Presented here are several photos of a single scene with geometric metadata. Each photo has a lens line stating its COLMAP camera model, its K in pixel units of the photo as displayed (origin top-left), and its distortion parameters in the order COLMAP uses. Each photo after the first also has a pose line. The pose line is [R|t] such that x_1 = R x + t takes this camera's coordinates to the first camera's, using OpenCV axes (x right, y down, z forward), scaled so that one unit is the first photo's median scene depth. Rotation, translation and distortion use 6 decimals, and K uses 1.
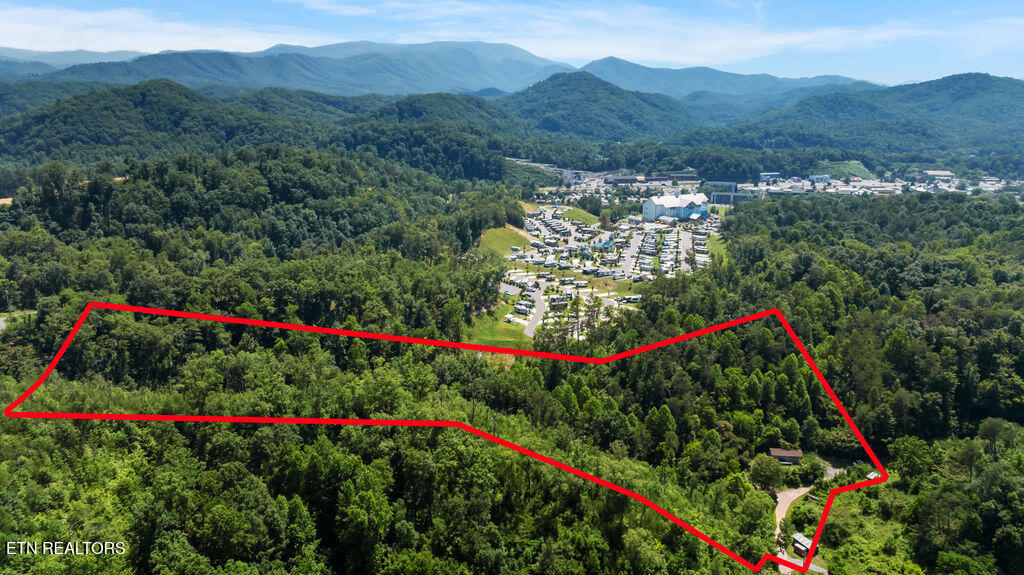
lens RADIAL K [[841.3, 0, 521.9], [0, 841.3, 291.8], [0, 0, 1]] dist [-0.032751, 0.047099]
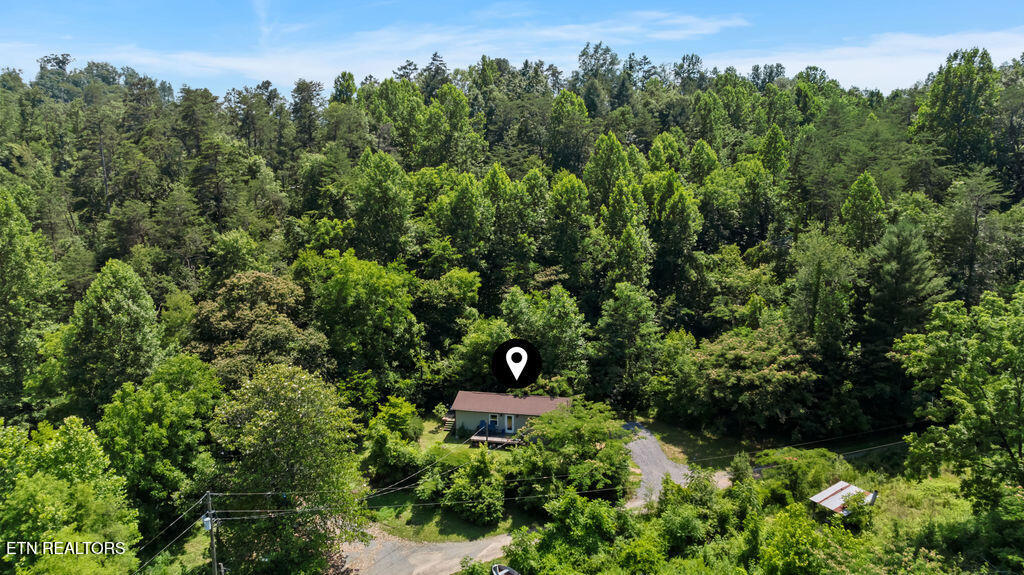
lens RADIAL K [[841.3, 0, 506.9], [0, 841.3, 281.1], [0, 0, 1]] dist [-0.032751, 0.047099]
pose [[0.994760, 0.011689, -0.101572, 0.076696], [-0.021898, 0.994748, -0.099981, 0.040606], [0.099870, 0.101682, 0.989791, 0.166171]]
